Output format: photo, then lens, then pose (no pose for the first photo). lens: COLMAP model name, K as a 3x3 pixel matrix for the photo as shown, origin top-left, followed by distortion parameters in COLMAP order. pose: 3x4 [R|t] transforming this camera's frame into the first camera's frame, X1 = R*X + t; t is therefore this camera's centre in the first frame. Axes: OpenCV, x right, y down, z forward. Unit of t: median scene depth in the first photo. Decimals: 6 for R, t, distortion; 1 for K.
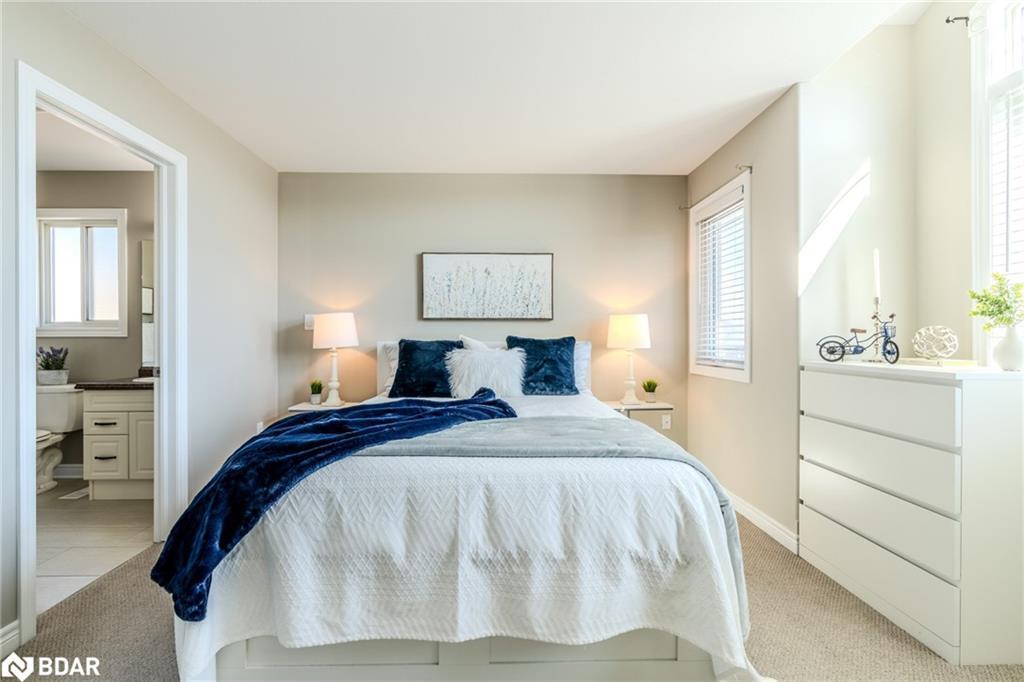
lens RADIAL K [[471.7, 0, 505.7], [0, 471.7, 341.3], [0, 0, 1]] dist [-0.007754, 0.001277]
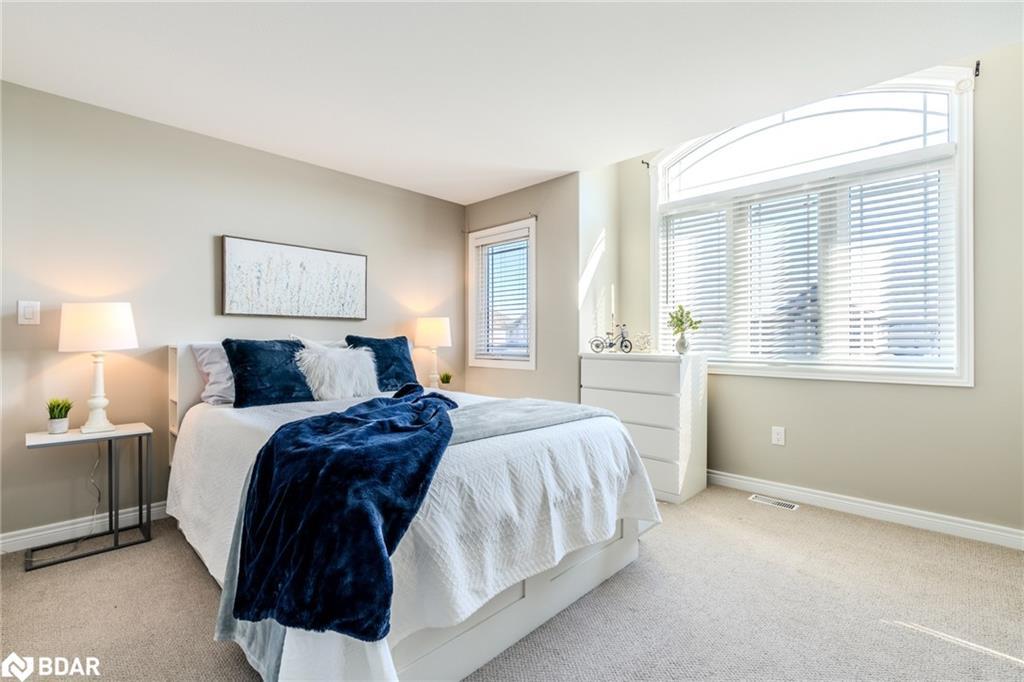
lens RADIAL K [[471.7, 0, 504.3], [0, 471.7, 340.0], [0, 0, 1]] dist [-0.007754, 0.001277]
pose [[0.704796, -0.002149, 0.709406, -0.643207], [0.002620, 0.999996, 0.000426, -0.001508], [-0.709405, 0.001559, 0.704800, 0.088811]]
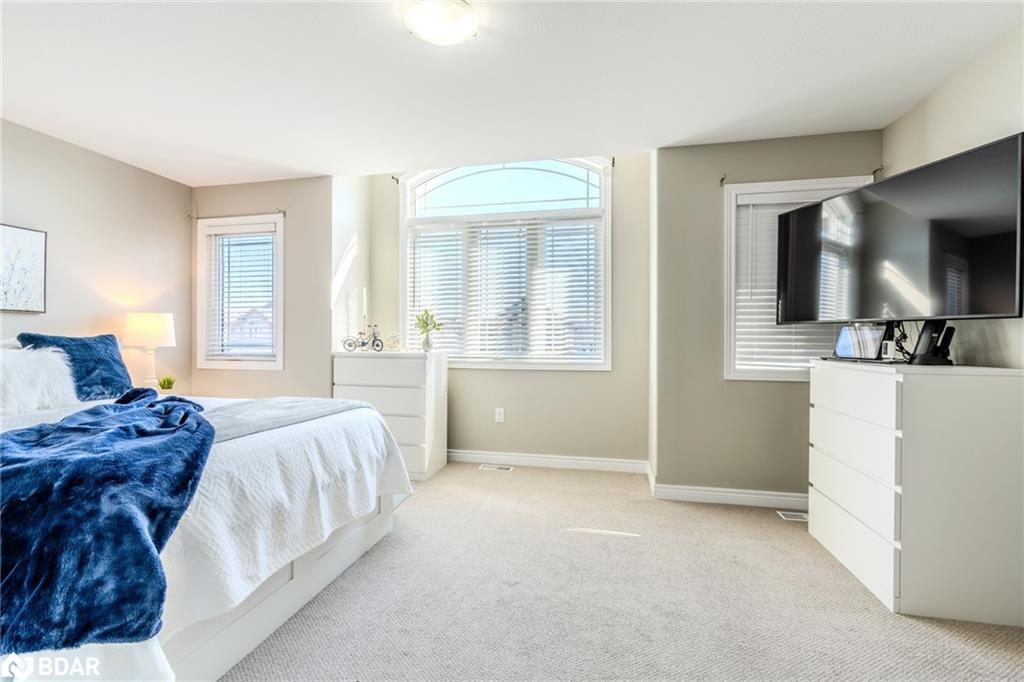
lens RADIAL K [[471.7, 0, 522.2], [0, 471.7, 339.6], [0, 0, 1]] dist [-0.007754, 0.001277]
pose [[0.208808, -0.000562, 0.977957, -0.794745], [0.000540, 1.000000, 0.000460, -0.000190], [-0.977957, 0.000432, 0.208808, 0.043213]]
